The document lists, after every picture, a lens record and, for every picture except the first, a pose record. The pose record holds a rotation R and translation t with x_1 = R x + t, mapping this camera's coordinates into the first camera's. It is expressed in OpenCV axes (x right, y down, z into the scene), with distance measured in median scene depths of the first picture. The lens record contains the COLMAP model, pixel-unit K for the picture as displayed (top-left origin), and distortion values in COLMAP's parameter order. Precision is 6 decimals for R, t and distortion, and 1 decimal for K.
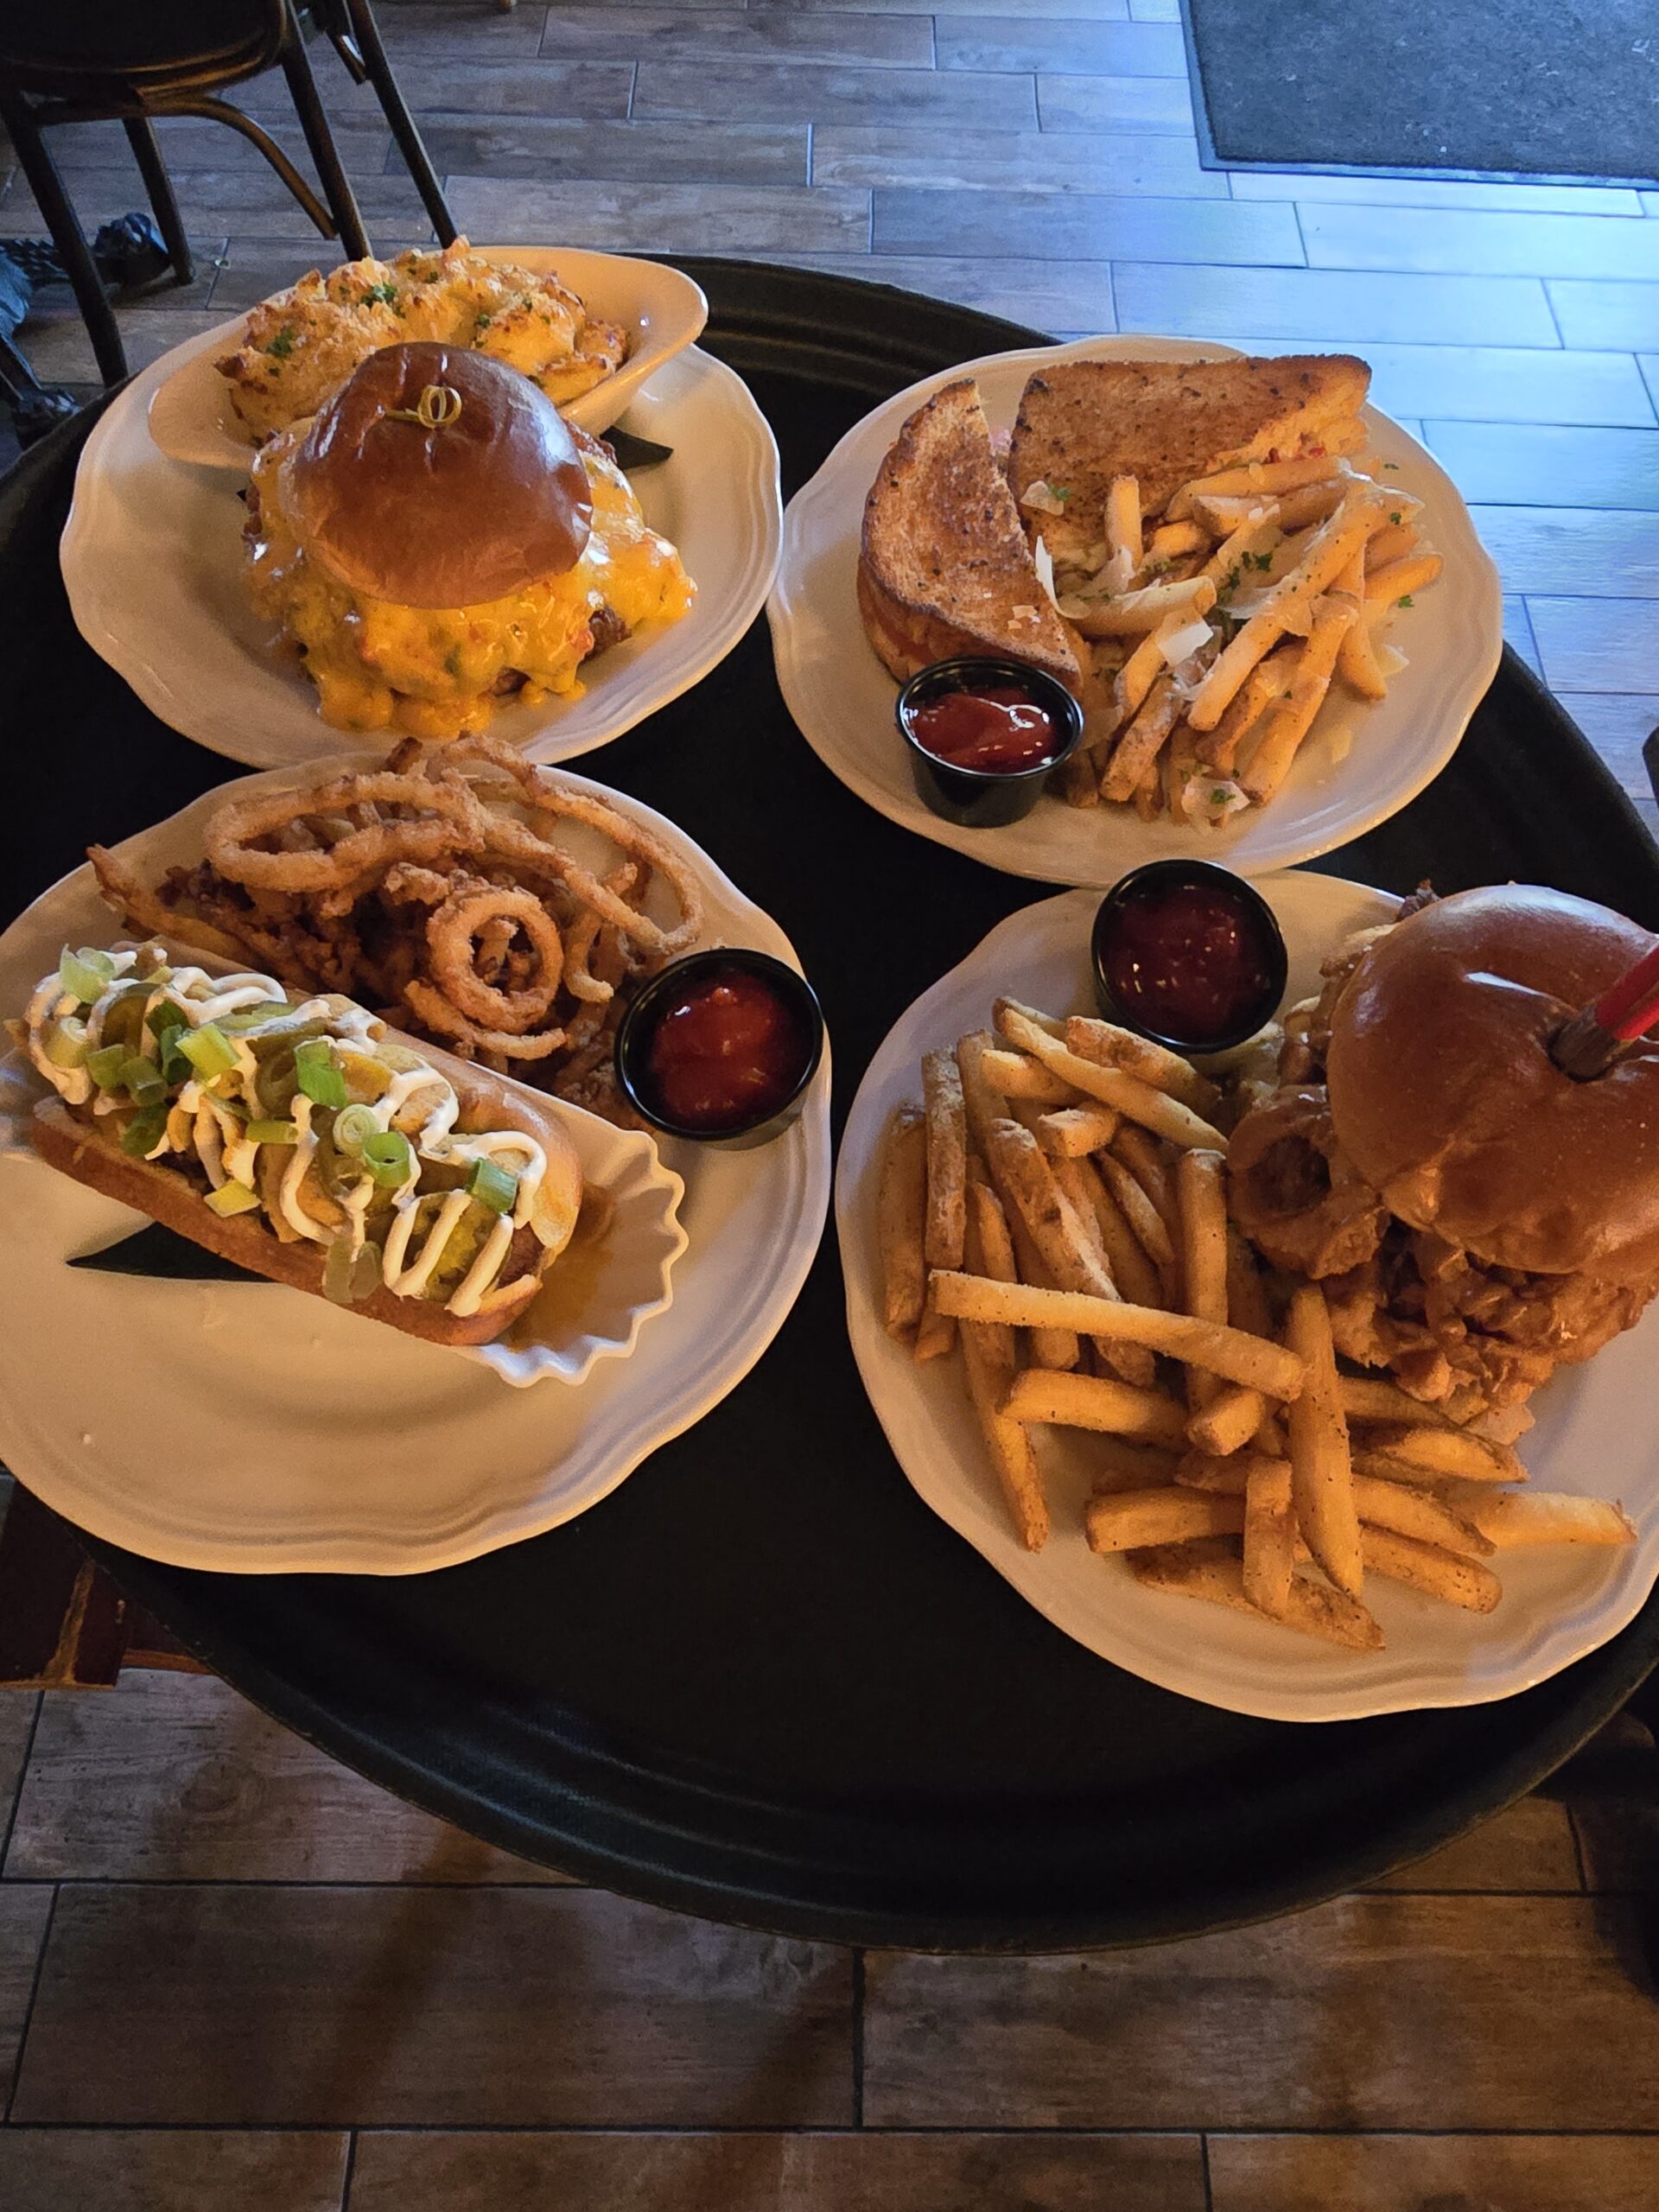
lens RADIAL K [[1409.0, 0, 829.5], [0, 1409.0, 1106.0], [0, 0, 1]] dist [-0.001519, 0.000268]
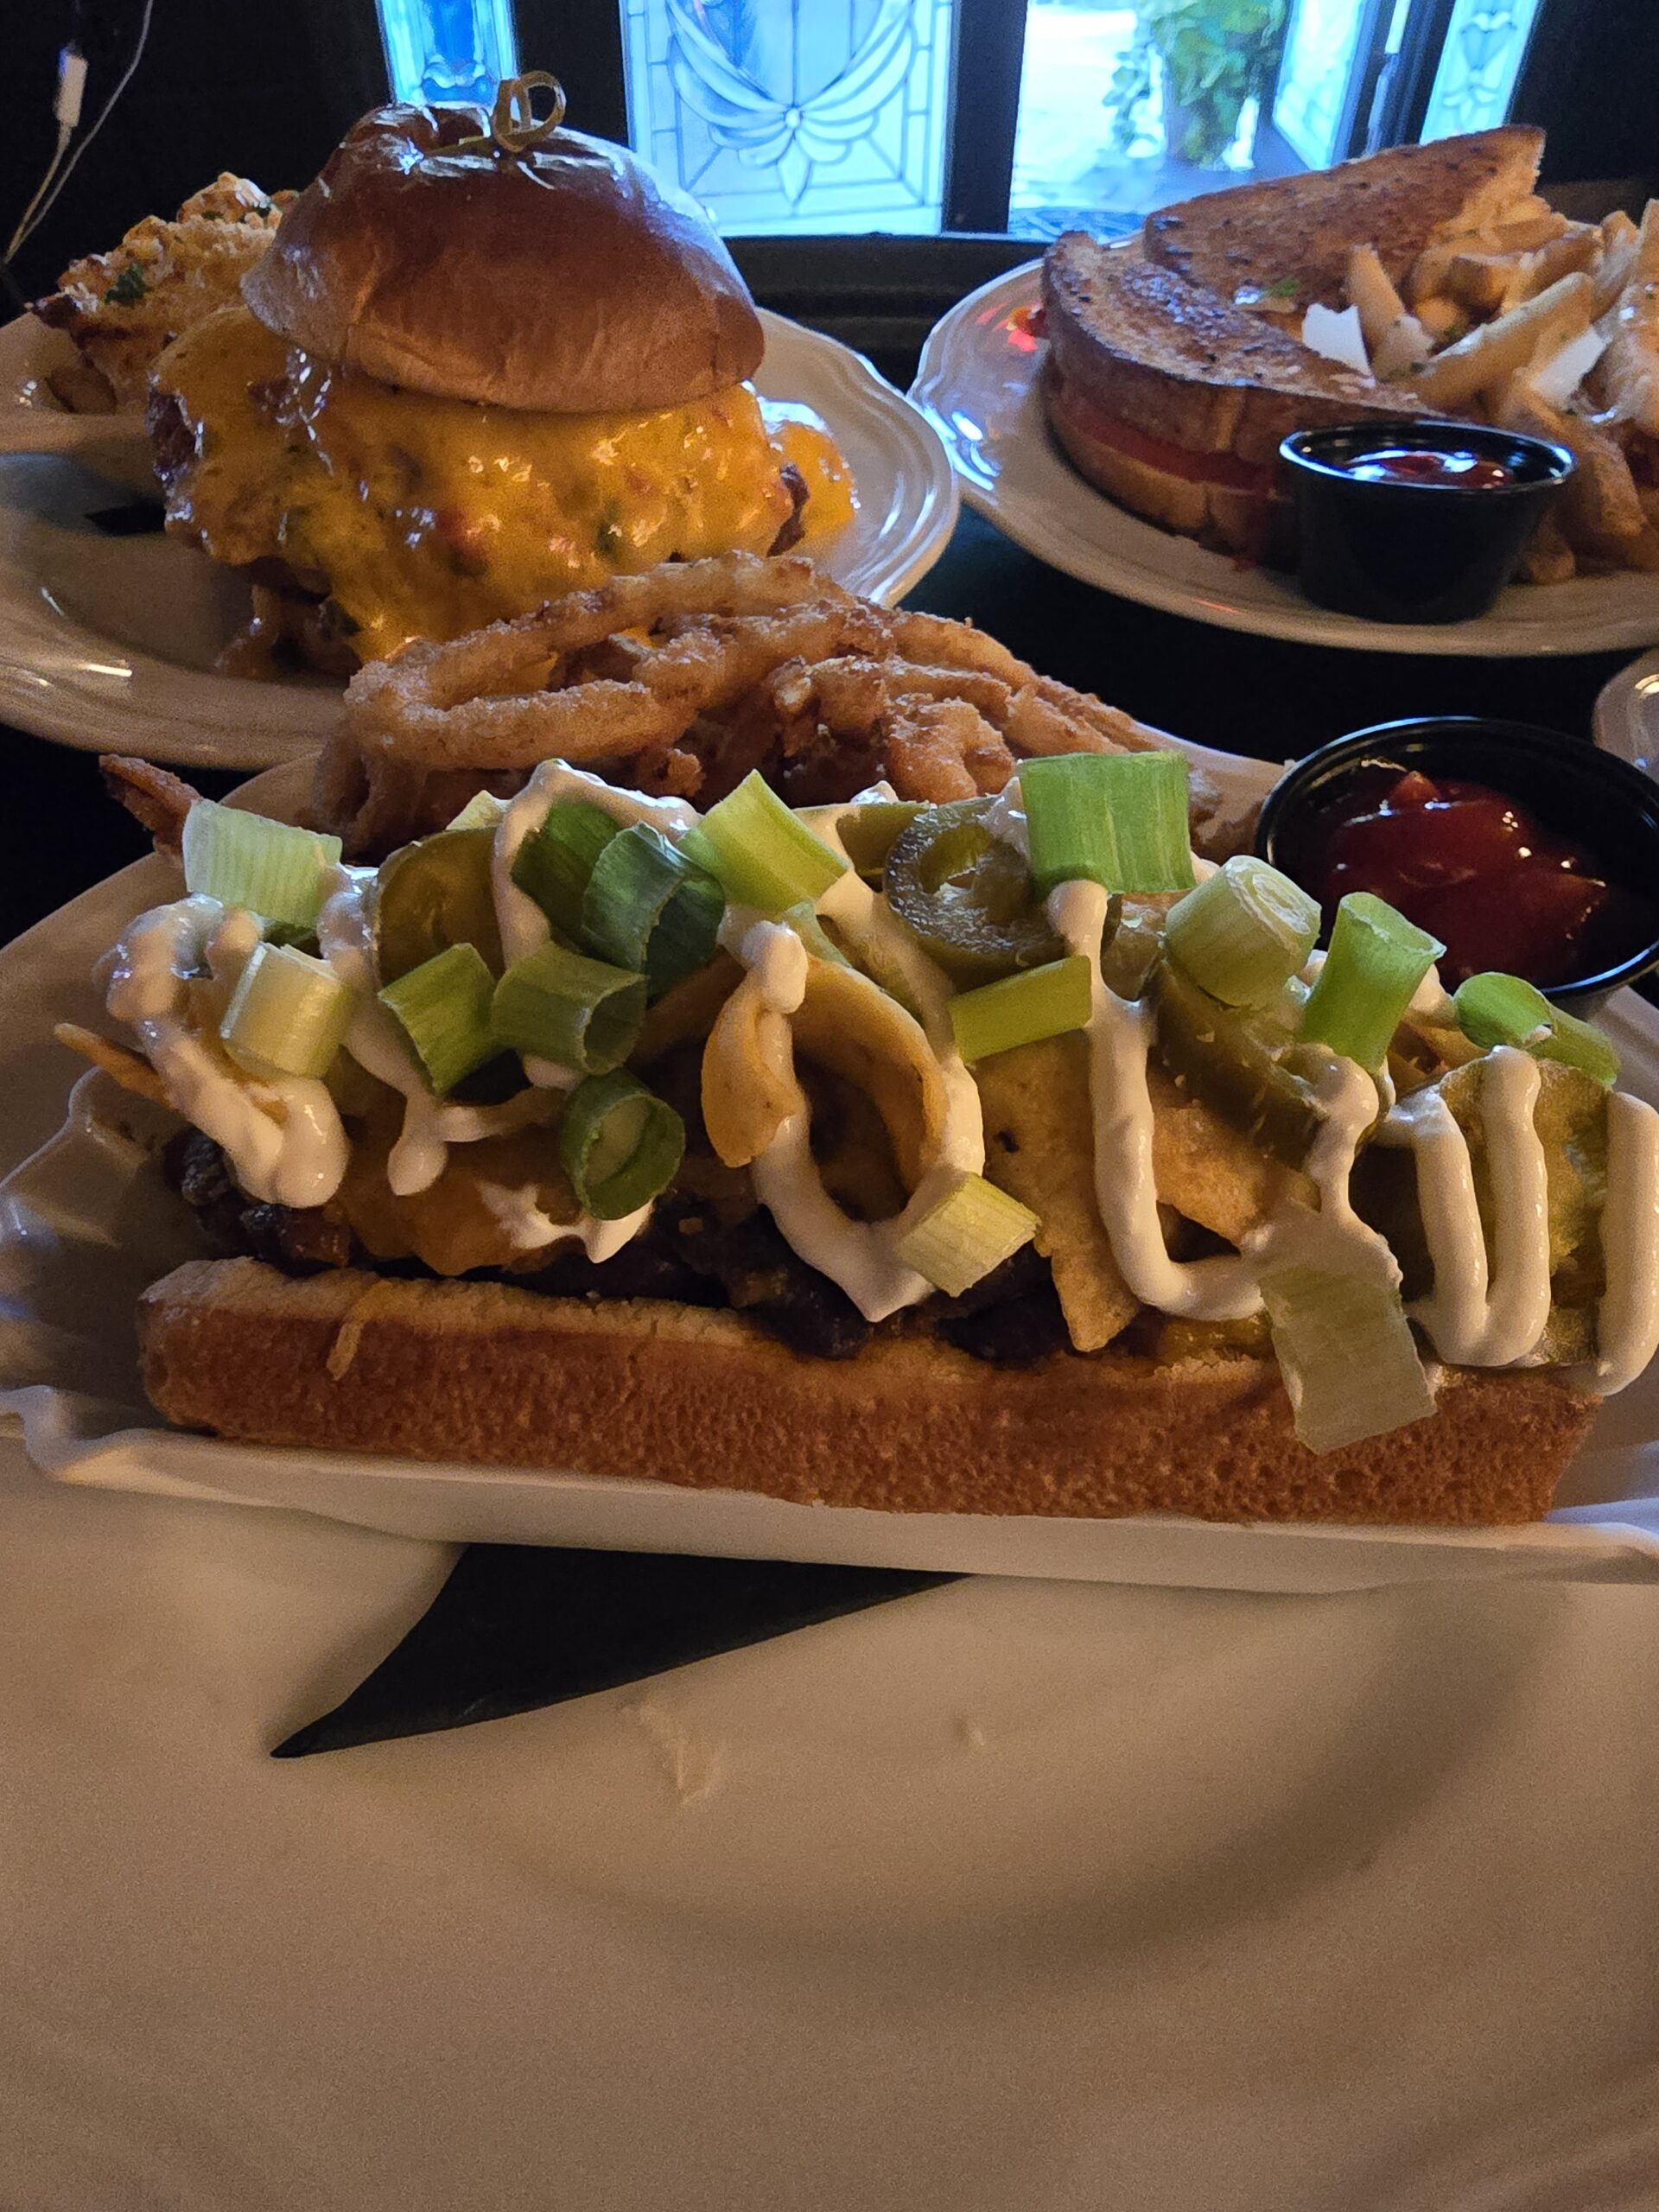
lens RADIAL K [[1409.0, 0, 829.5], [0, 1409.0, 1106.0], [0, 0, 1]] dist [-0.001519, 0.000268]
pose [[0.935254, -0.257329, 0.243066, -0.451810], [0.315542, 0.917259, -0.243040, 0.091542], [-0.160413, 0.304001, 0.939069, 0.592544]]
